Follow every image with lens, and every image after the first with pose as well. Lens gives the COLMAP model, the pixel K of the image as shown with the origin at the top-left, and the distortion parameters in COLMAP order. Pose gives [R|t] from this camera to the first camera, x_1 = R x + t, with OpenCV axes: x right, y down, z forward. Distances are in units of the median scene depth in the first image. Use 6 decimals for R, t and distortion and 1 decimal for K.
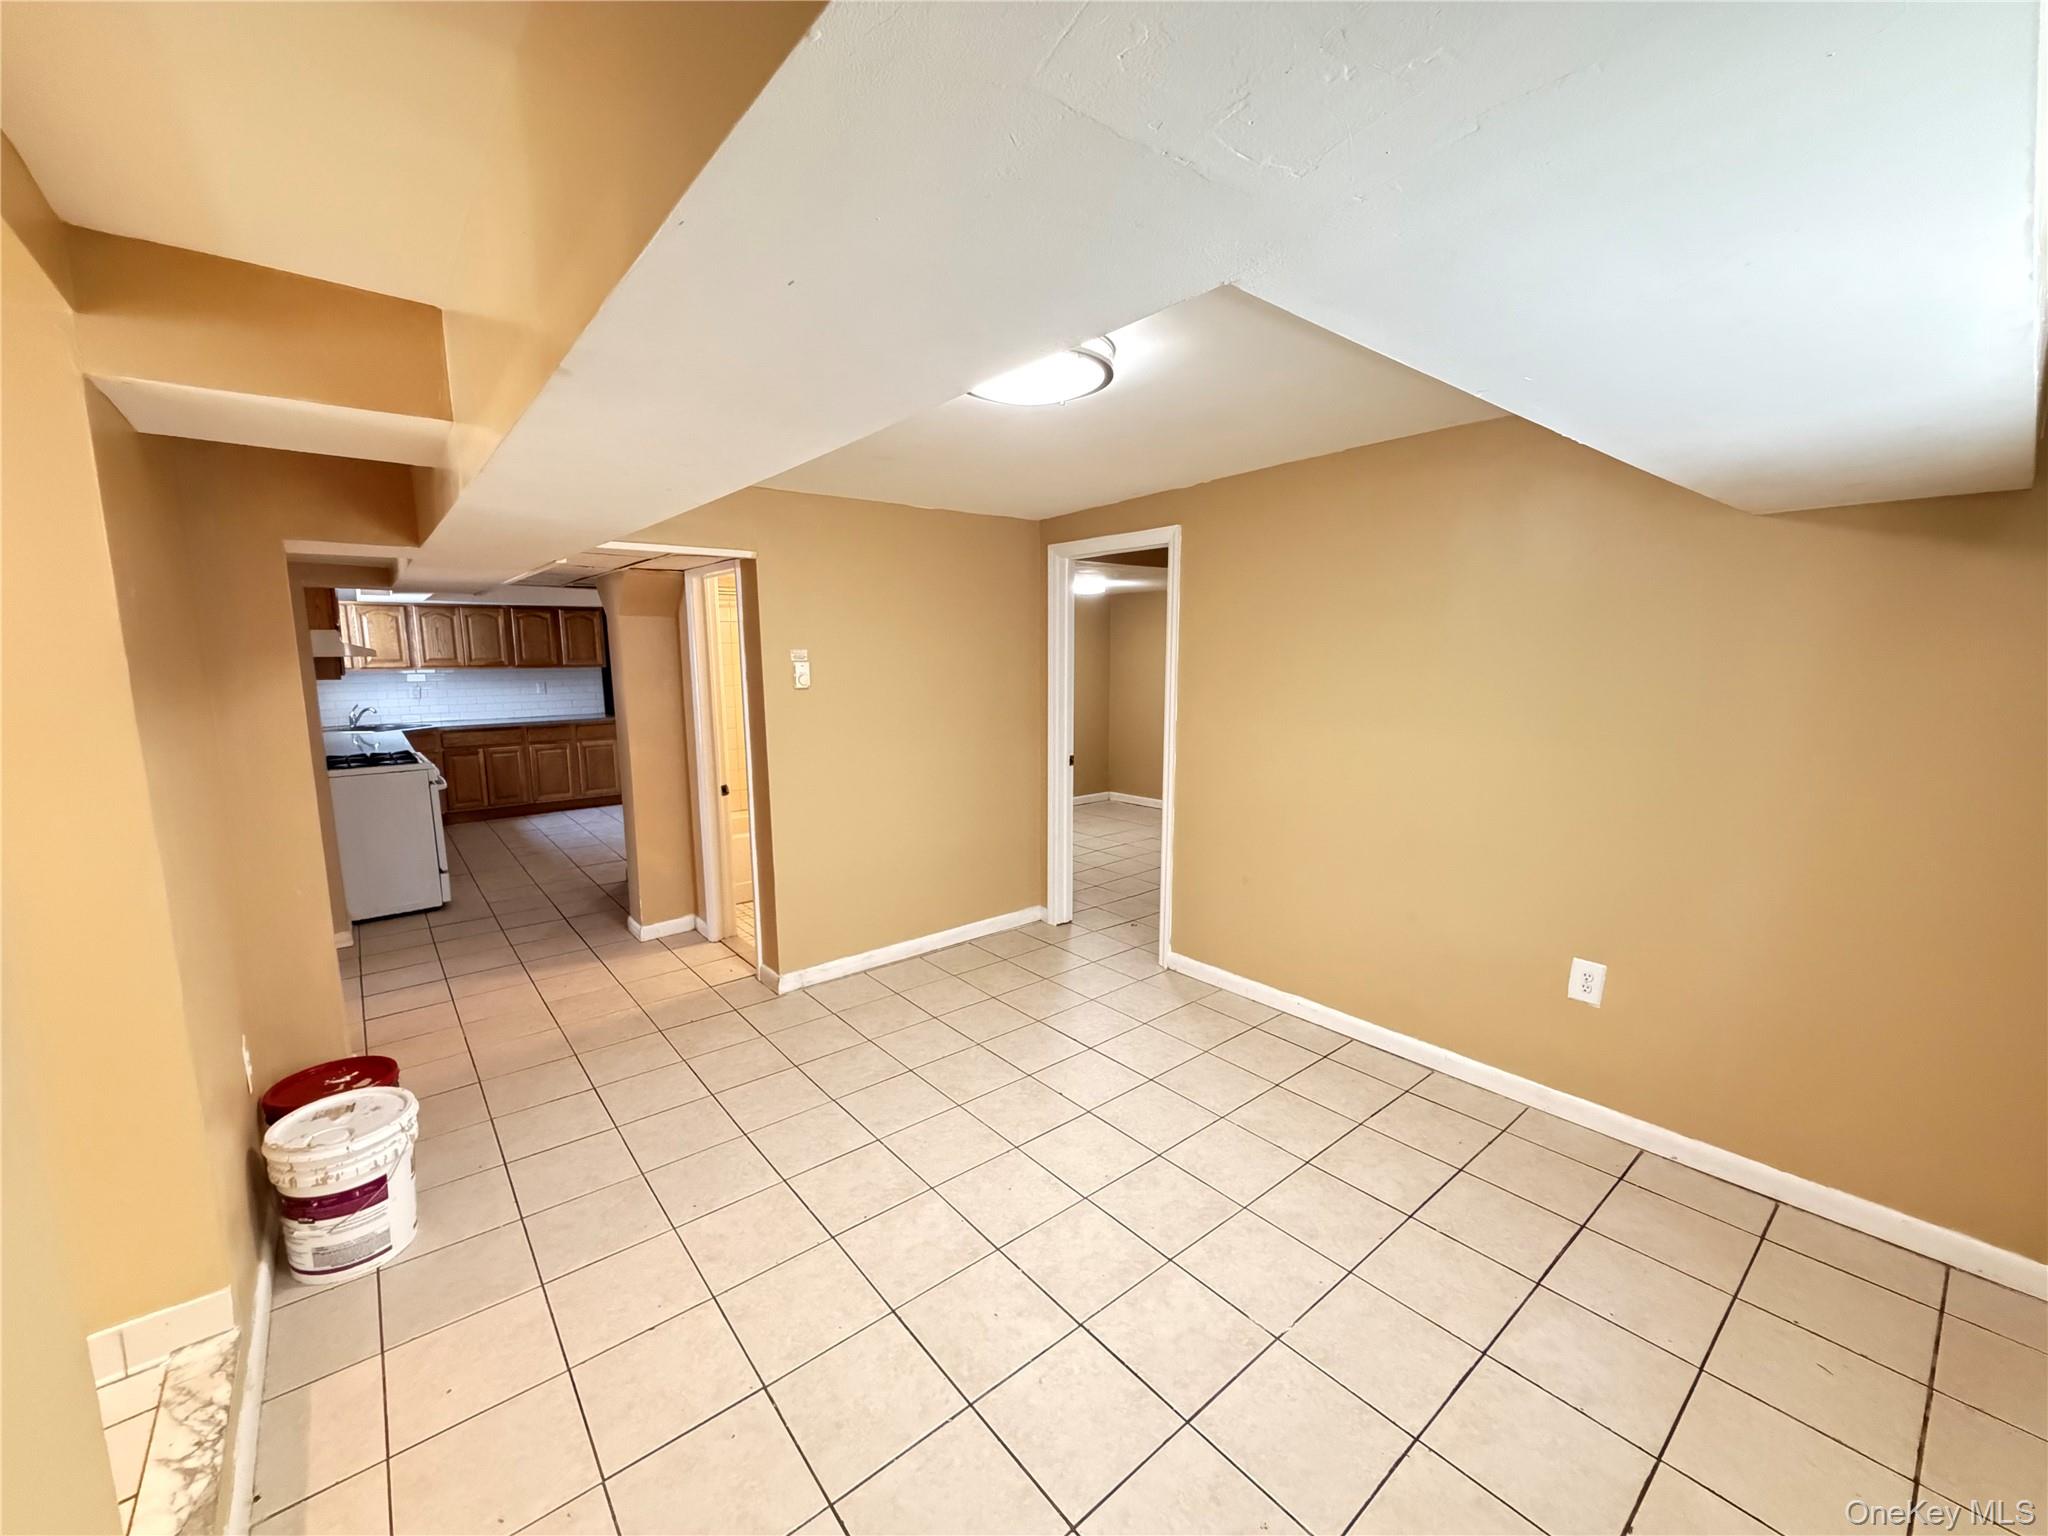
lens RADIAL K [[821.4, 0, 1023.7], [0, 821.4, 767.9], [0, 0, 1]] dist [-0.001225, -0.000476]
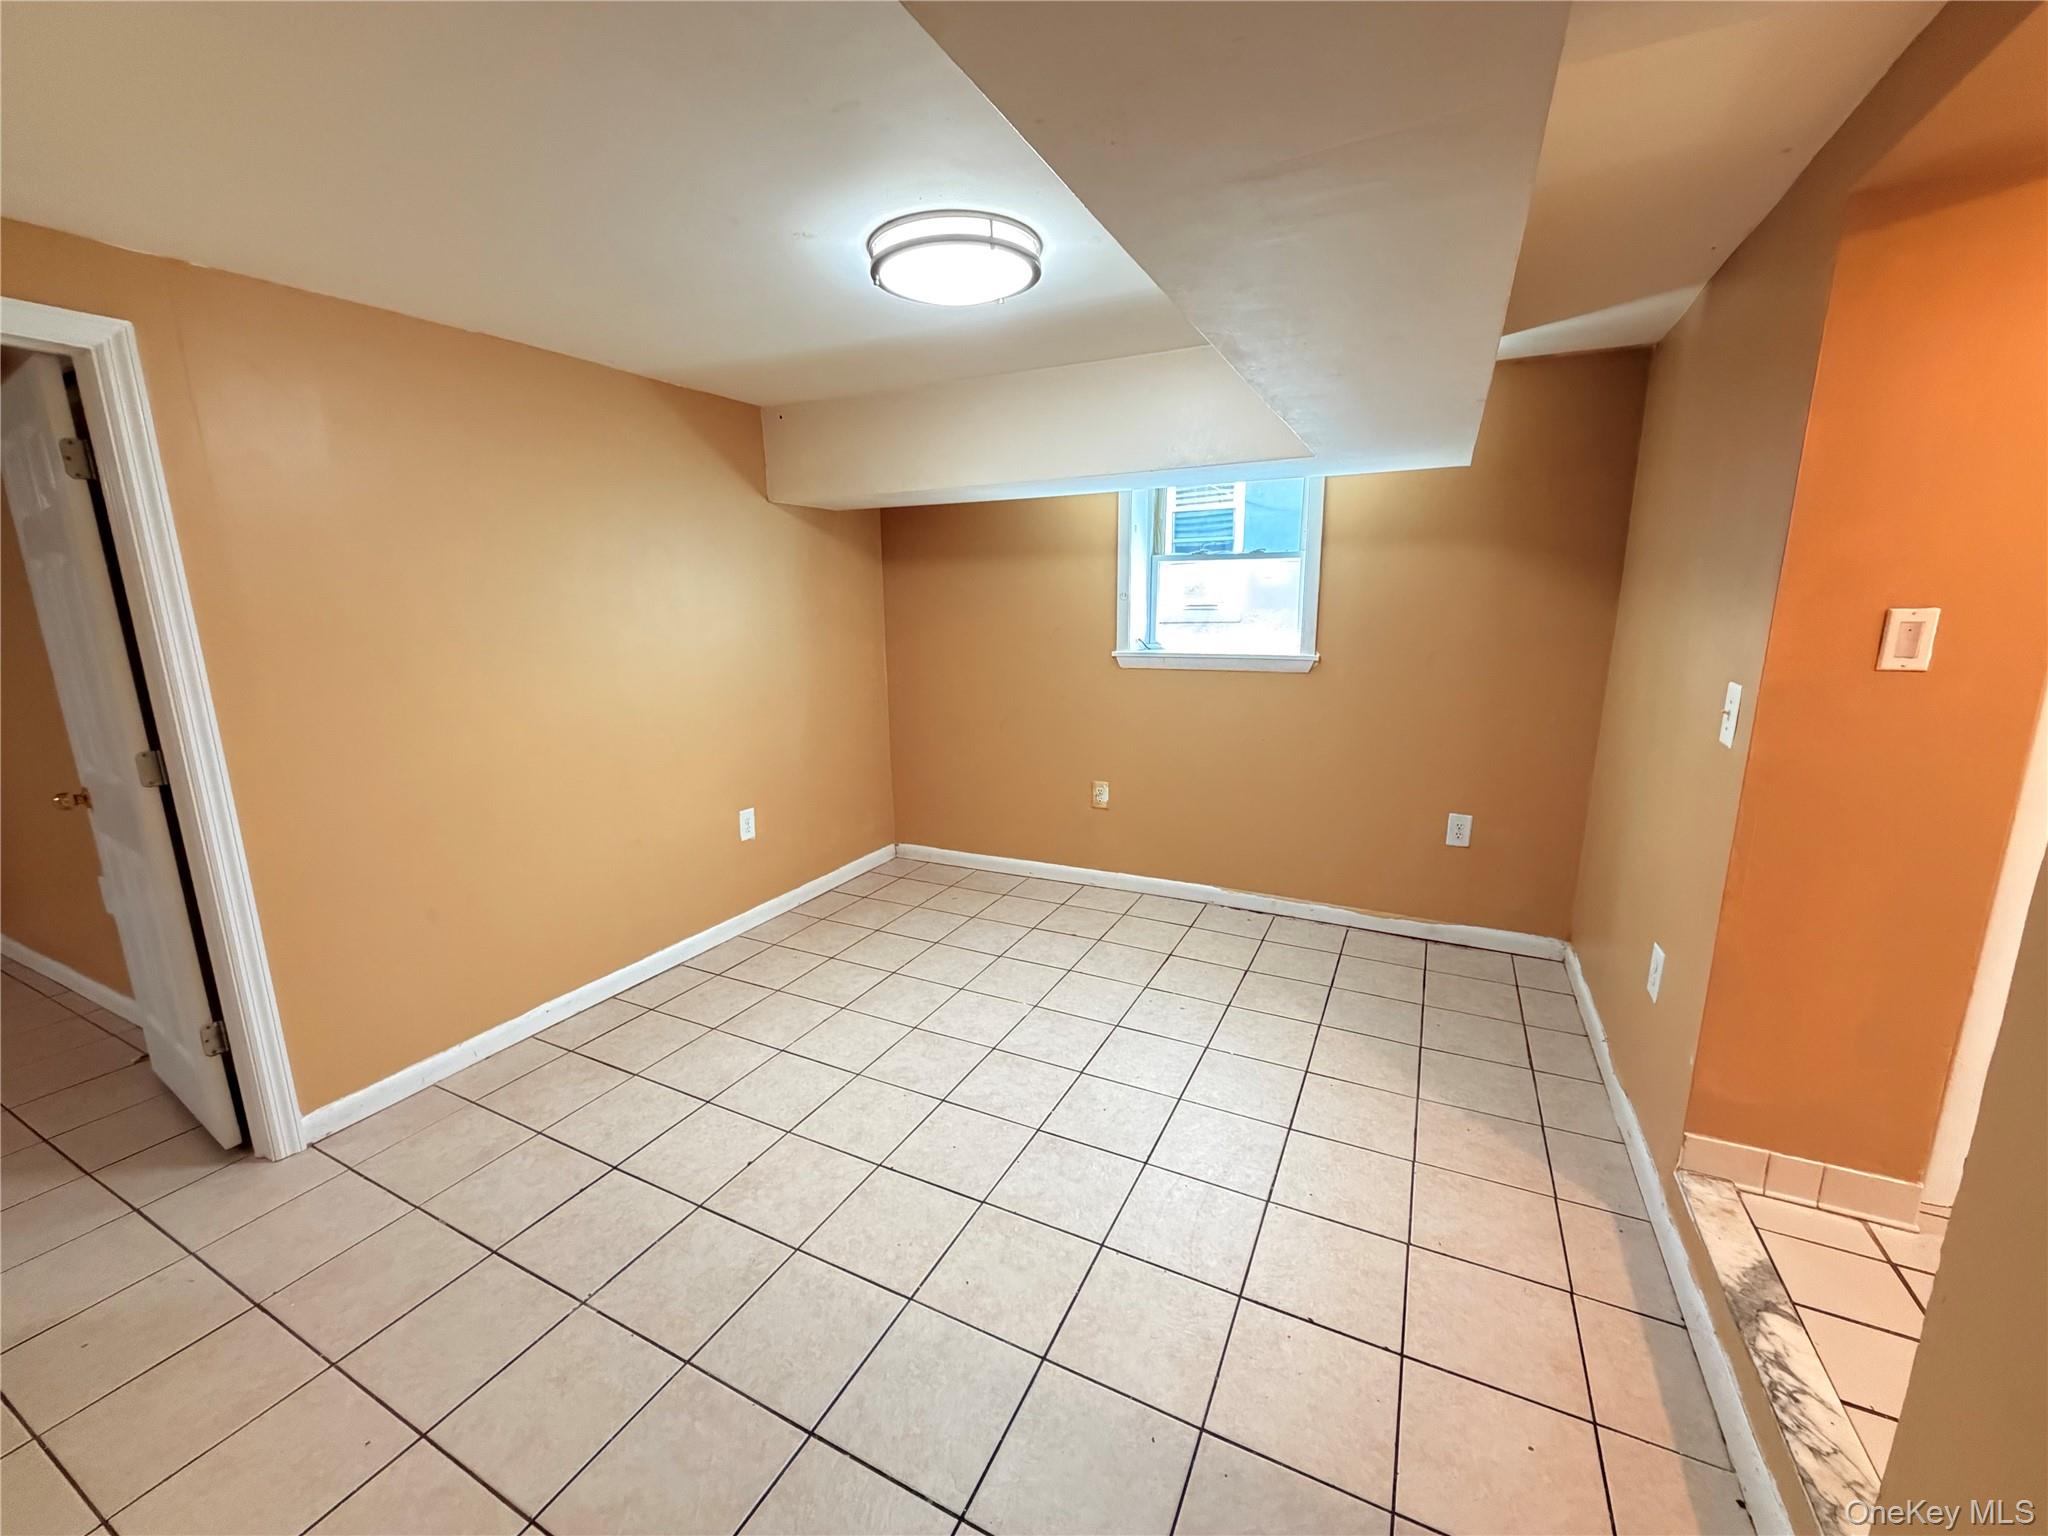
lens RADIAL K [[821.4, 0, 1018.9], [0, 821.4, 771.1], [0, 0, 1]] dist [-0.001225, -0.000476]
pose [[-0.405998, -0.177422, 0.896486, -0.737193], [0.147338, 0.955432, 0.255814, -0.116485], [-0.901919, 0.235947, -0.361762, 1.063087]]
